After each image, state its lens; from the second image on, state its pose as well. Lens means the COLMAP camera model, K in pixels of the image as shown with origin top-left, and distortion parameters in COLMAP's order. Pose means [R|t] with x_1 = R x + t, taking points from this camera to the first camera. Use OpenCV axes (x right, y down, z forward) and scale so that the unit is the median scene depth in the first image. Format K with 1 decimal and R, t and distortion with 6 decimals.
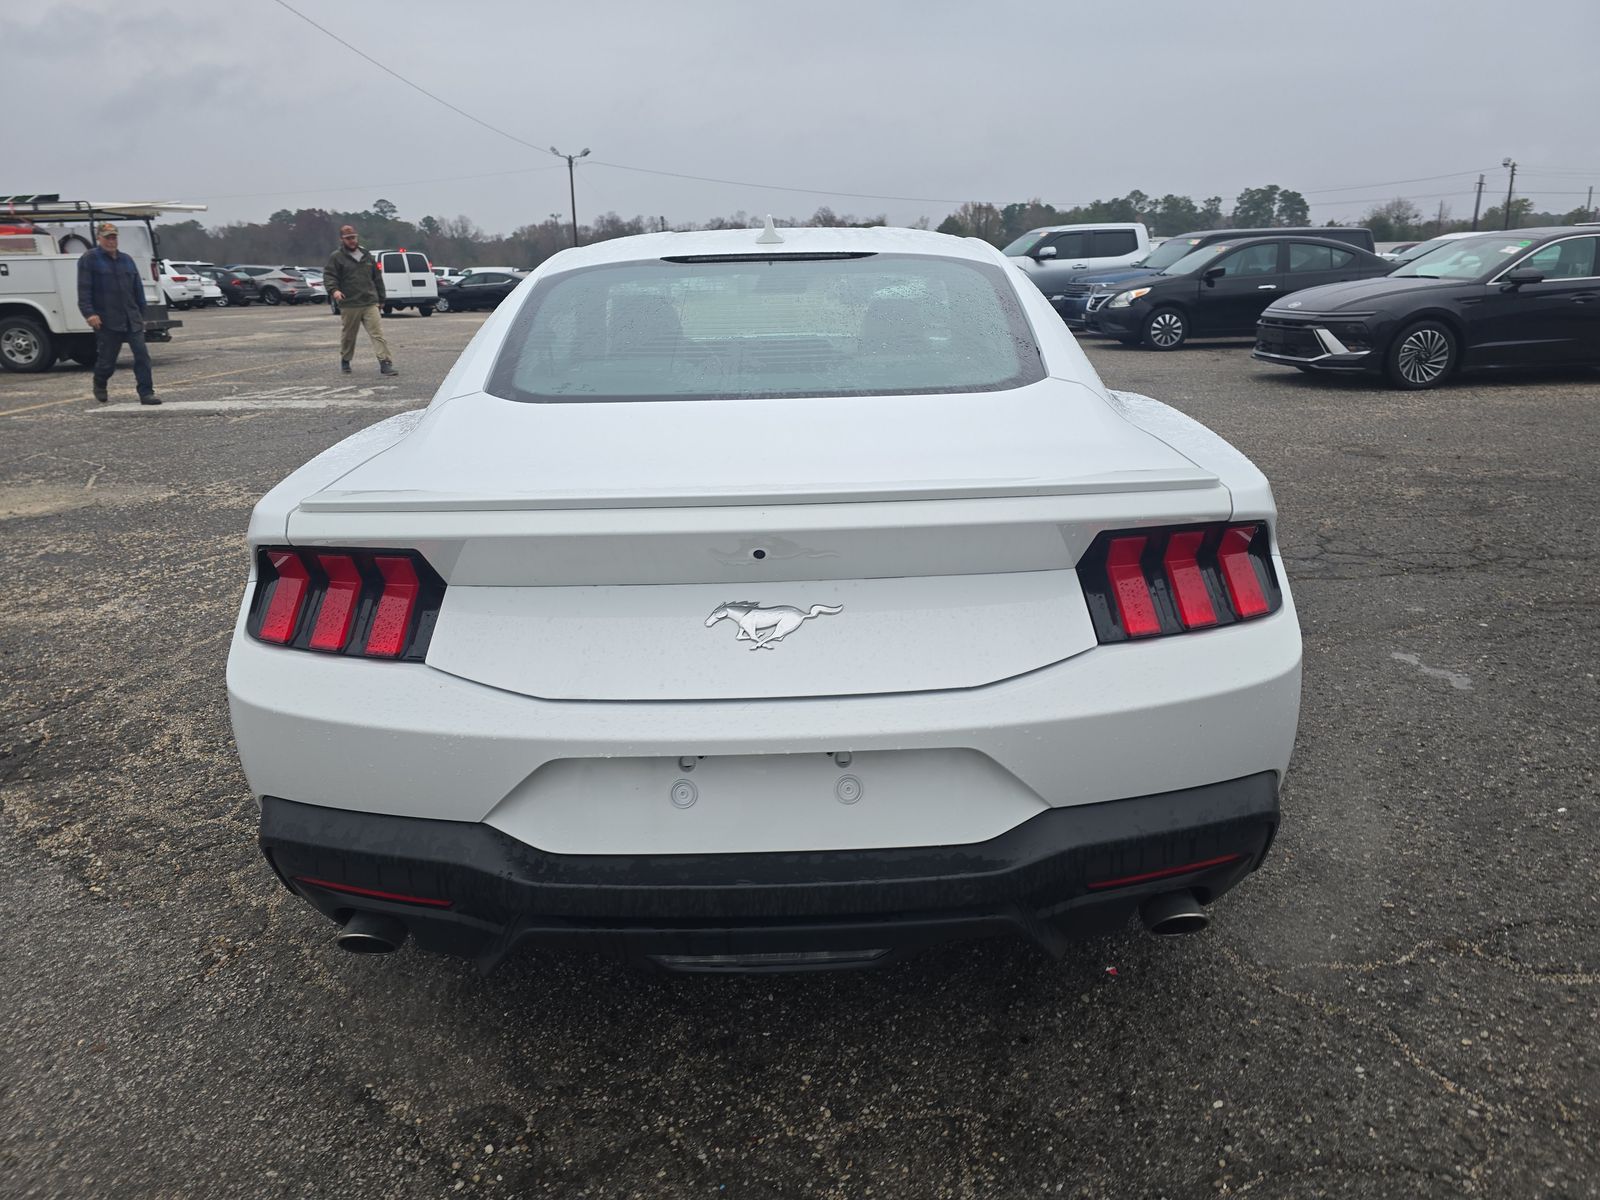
lens RADIAL K [[1064.8, 0, 800.0], [0, 1064.8, 600.0], [0, 0, 1]] dist [0.087768, -0.074677]
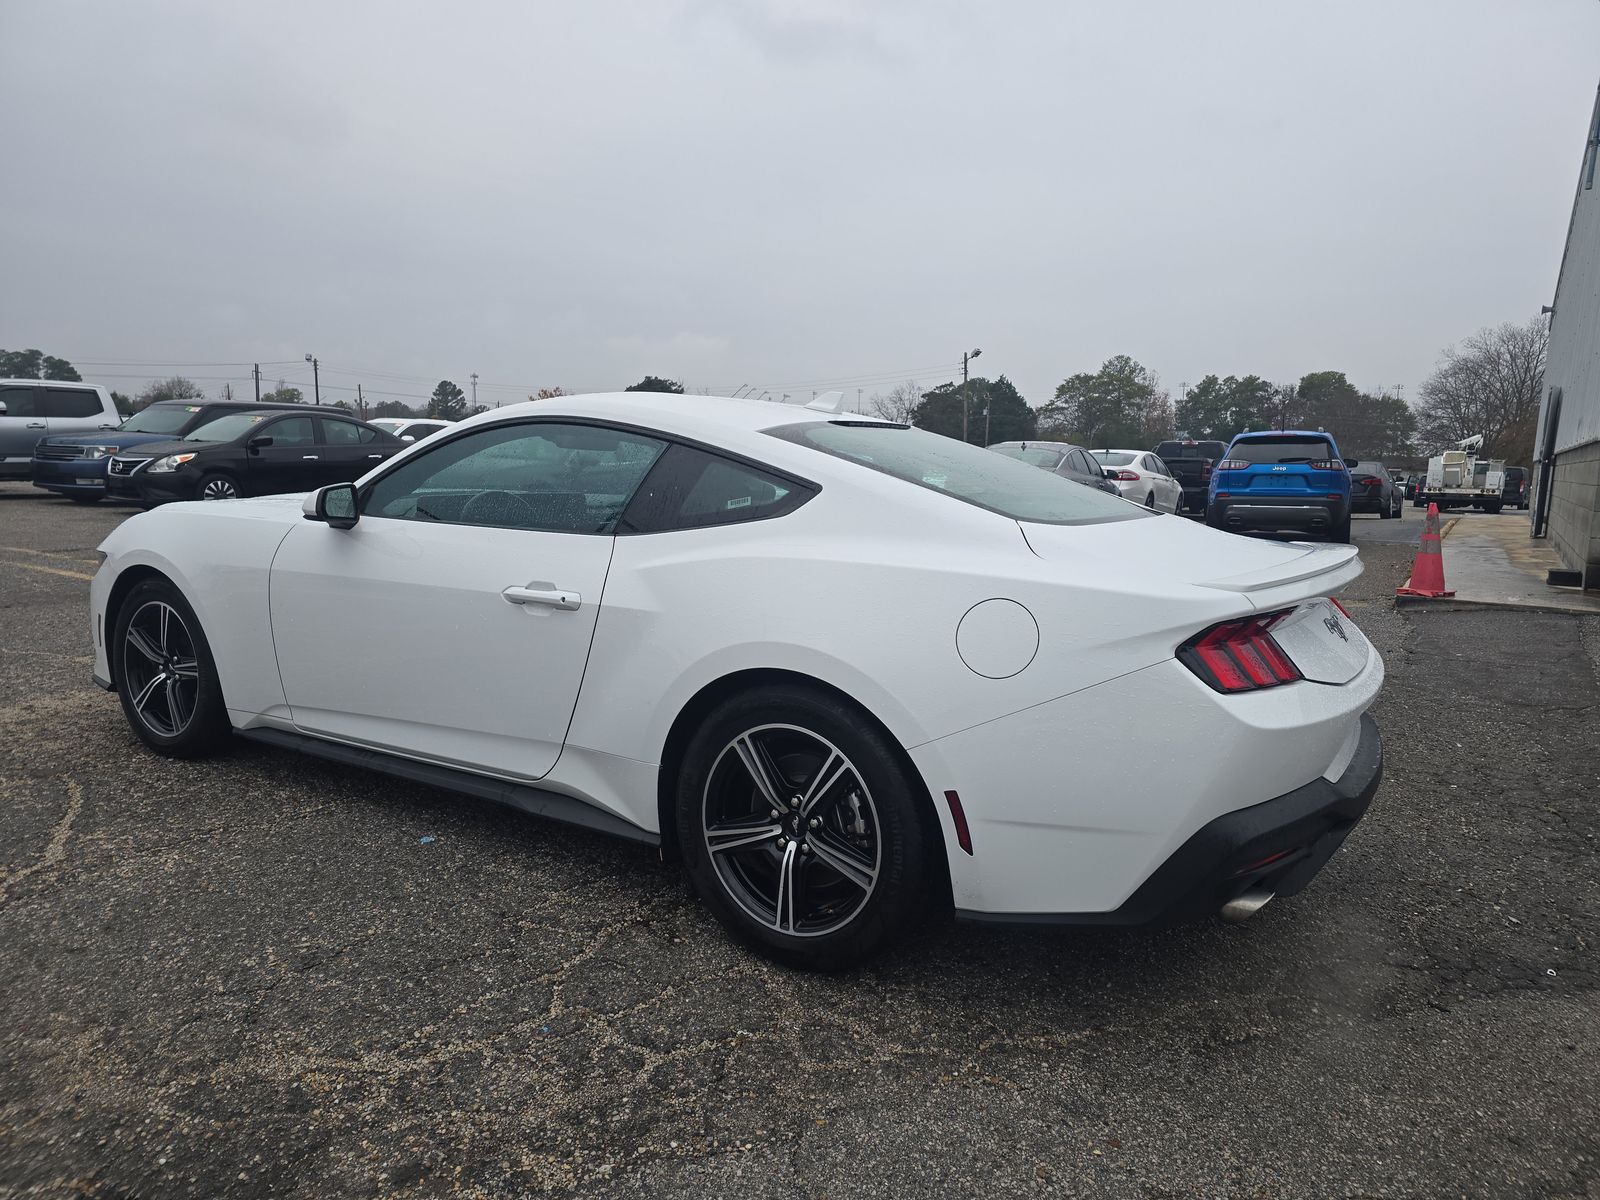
lens RADIAL K [[1064.8, 0, 800.0], [0, 1064.8, 600.0], [0, 0, 1]] dist [0.087768, -0.074677]
pose [[0.516383, -0.089612, 0.851656, -0.227108], [0.218238, 0.975444, -0.029687, -0.018376], [-0.828083, 0.201194, 0.523259, 0.083027]]
